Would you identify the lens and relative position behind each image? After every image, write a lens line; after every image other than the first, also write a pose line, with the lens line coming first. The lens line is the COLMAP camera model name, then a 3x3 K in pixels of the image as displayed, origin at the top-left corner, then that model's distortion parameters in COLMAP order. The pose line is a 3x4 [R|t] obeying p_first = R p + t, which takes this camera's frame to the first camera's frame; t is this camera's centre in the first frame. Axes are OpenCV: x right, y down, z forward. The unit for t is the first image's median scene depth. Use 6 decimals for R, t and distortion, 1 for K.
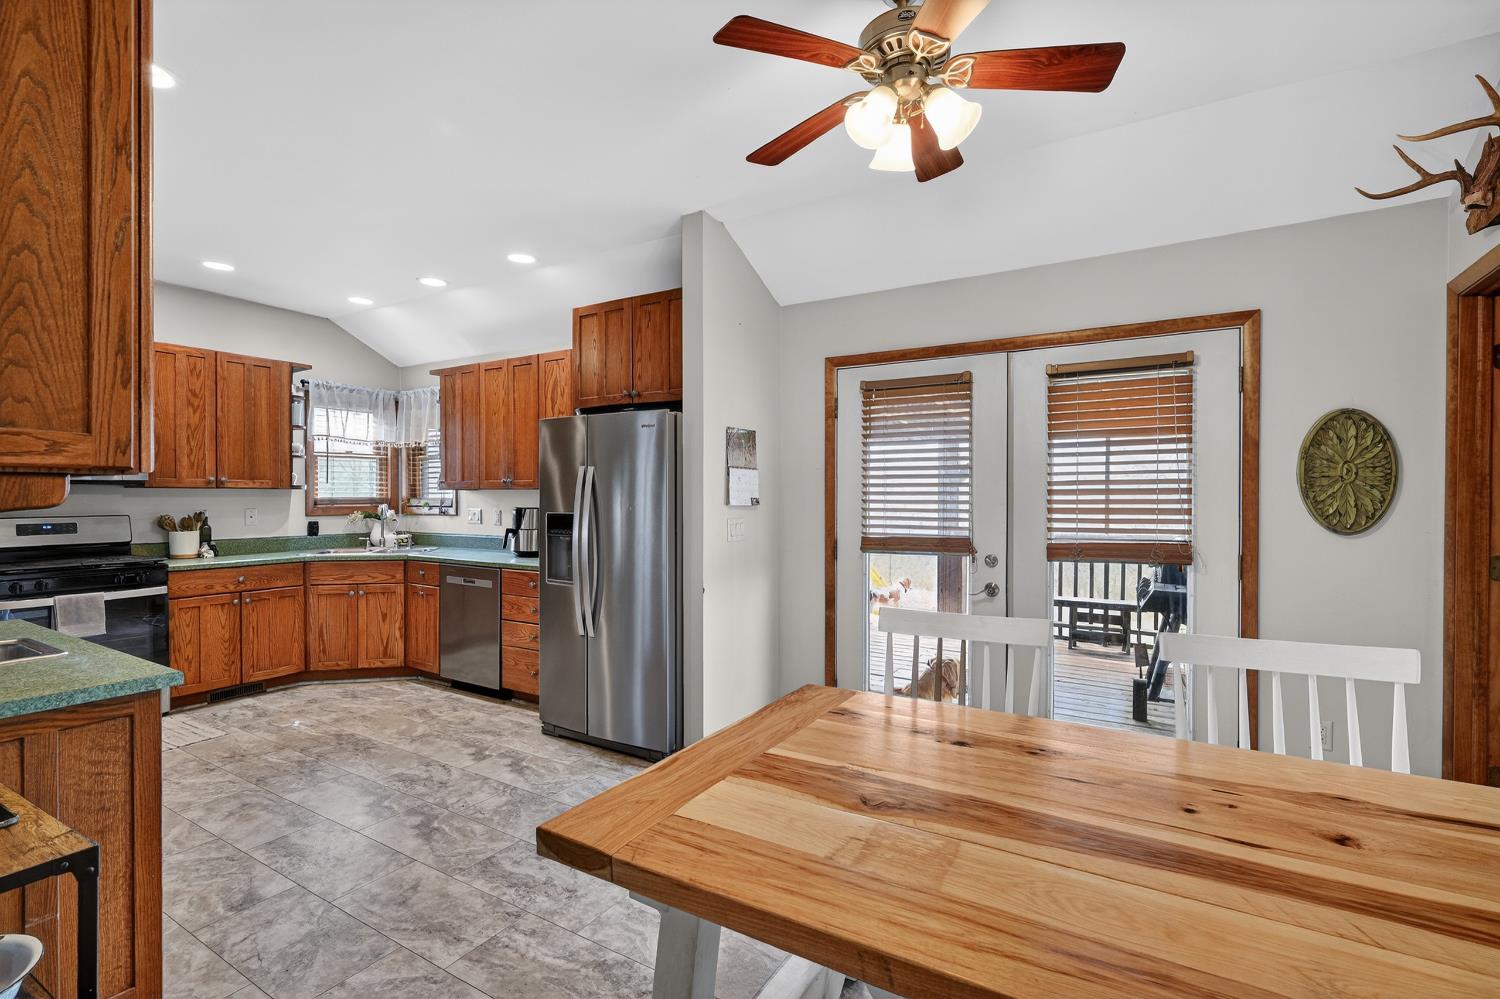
lens RADIAL K [[686.0, 0, 752.9], [0, 686.0, 503.2], [0, 0, 1]] dist [-0.000190, 0.000103]
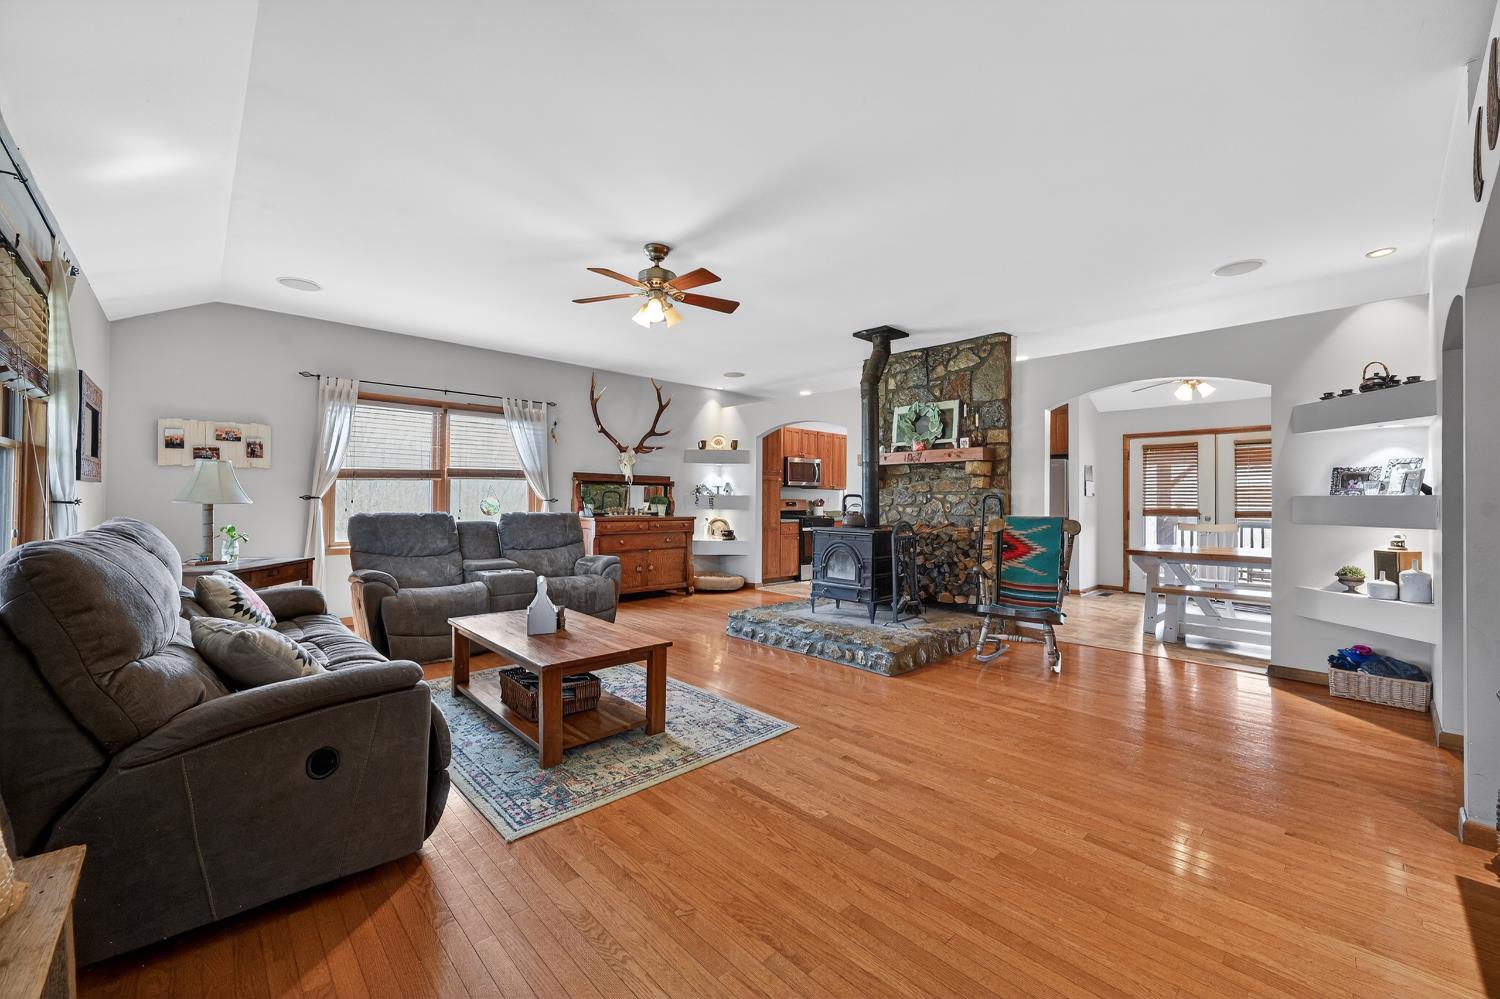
lens RADIAL K [[595.8, 0, 754.7], [0, 595.8, 497.4], [0, 0, 1]] dist [-0.002797, 0.000129]
pose [[0.965741, 0.006449, -0.259428, -0.507490], [-0.011288, 0.999789, -0.017164, 0.047211], [0.259262, 0.019504, 0.965610, -1.125010]]
